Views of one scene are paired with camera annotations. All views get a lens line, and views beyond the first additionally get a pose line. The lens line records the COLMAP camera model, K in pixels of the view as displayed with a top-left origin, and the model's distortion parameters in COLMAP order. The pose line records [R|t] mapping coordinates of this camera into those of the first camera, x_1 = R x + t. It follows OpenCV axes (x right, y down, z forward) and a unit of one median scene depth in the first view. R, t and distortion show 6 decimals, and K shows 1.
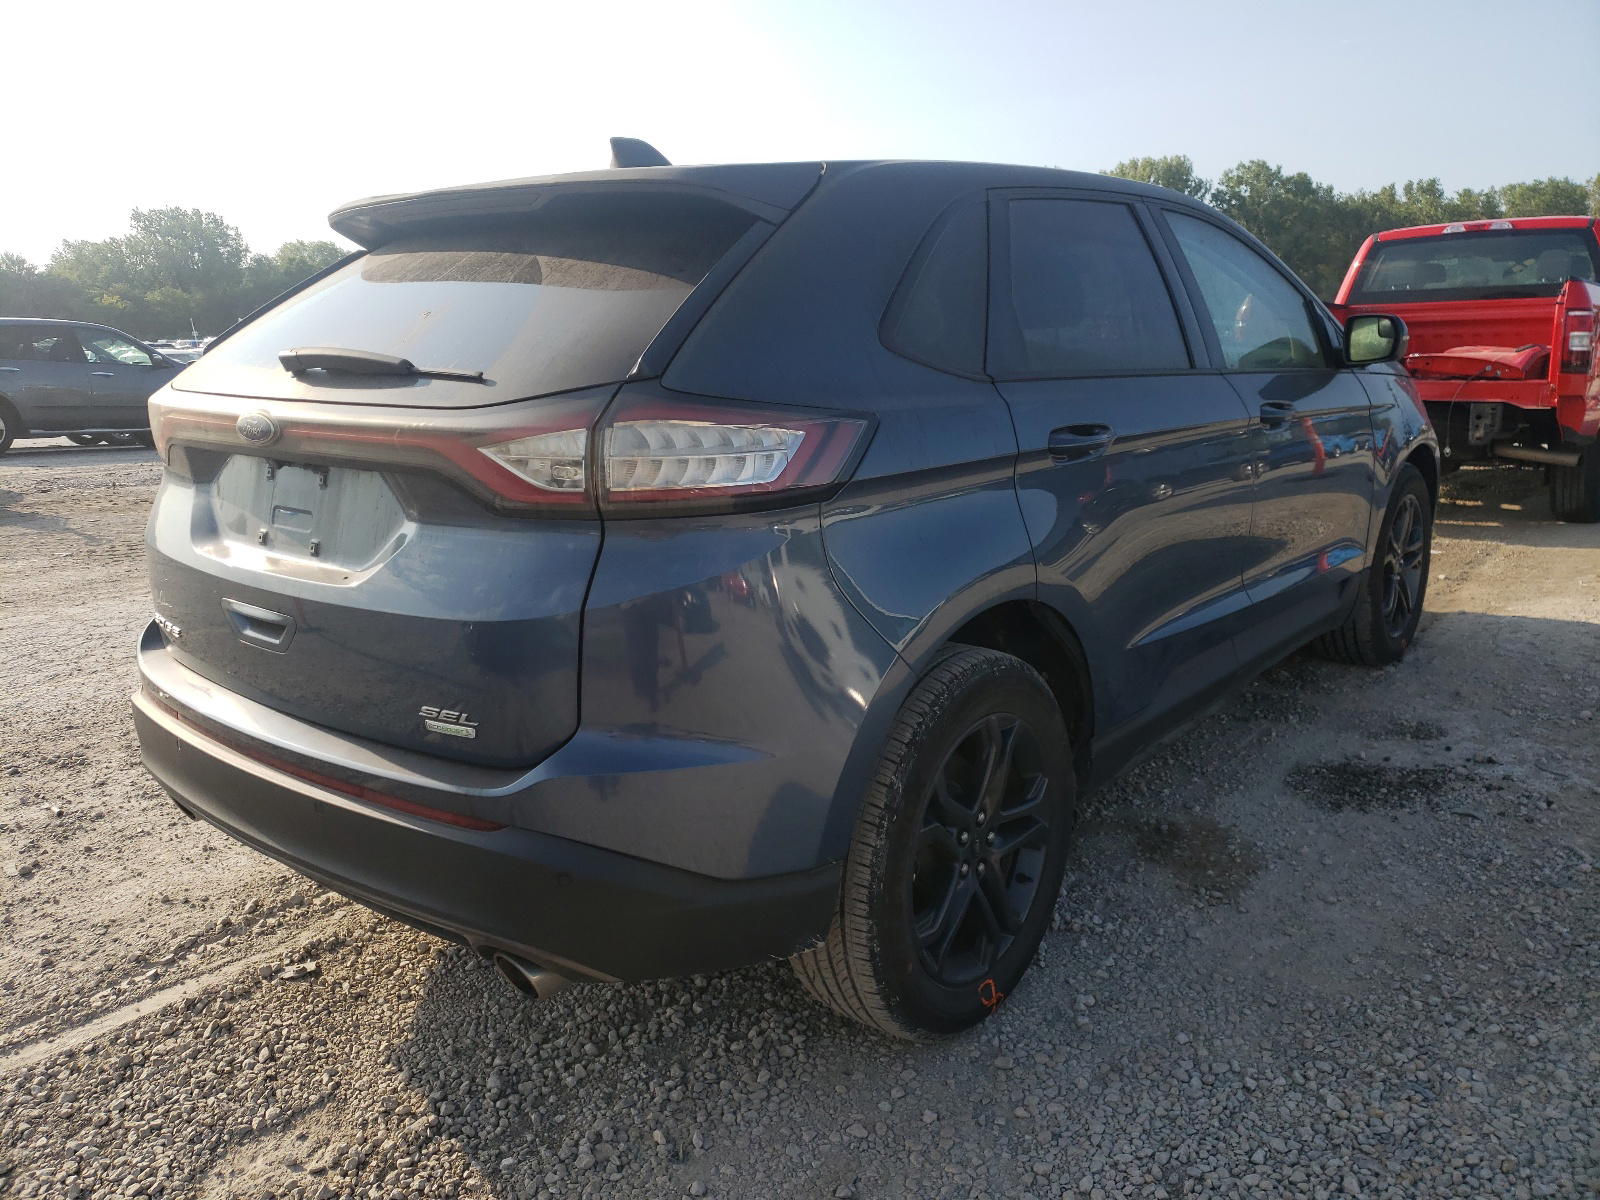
lens RADIAL K [[1585.8, 0, 800.0], [0, 1585.8, 600.0], [0, 0, 1]] dist [0.005338, -0.002629]
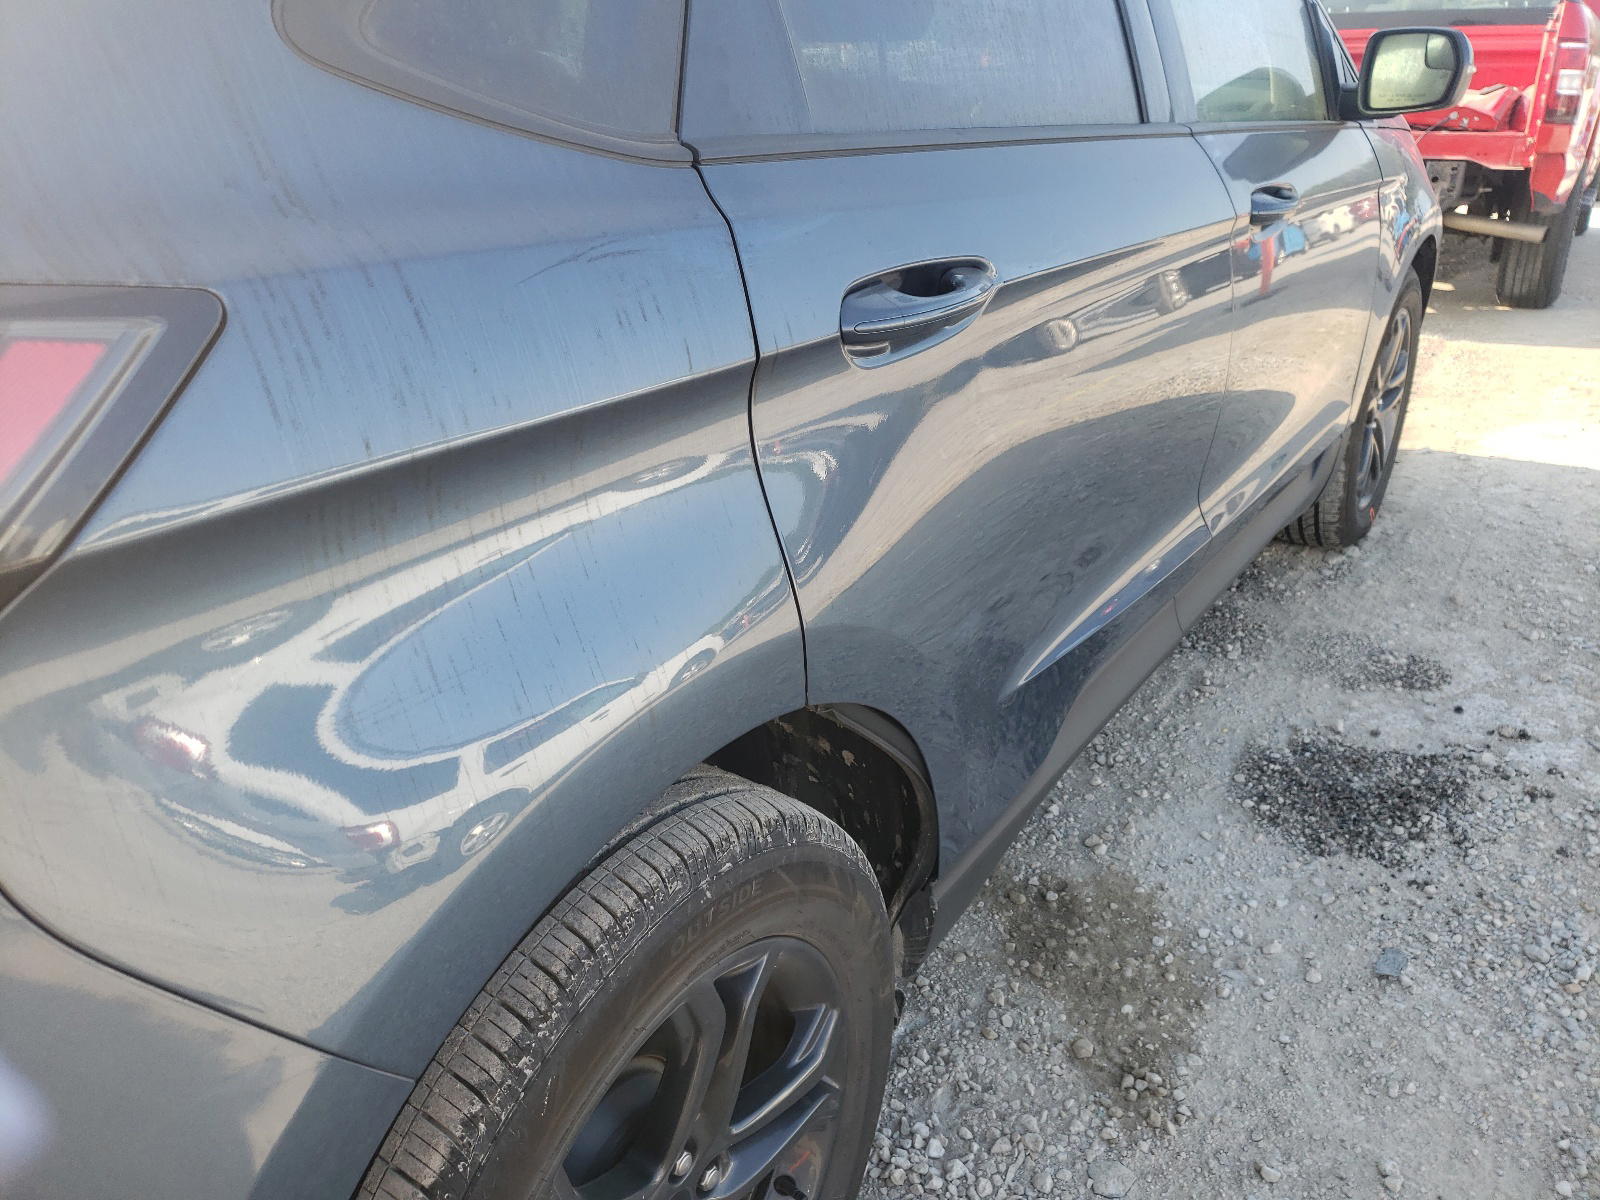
lens RADIAL K [[1308.0, 0, 800.0], [0, 1308.0, 600.0], [0, 0, 1]] dist [-0.033655, 0.023686]
pose [[0.998207, -0.012307, 0.058578, 0.091047], [-0.000947, 0.975264, 0.221042, -0.074982], [-0.059850, -0.220701, 0.973504, 0.474796]]
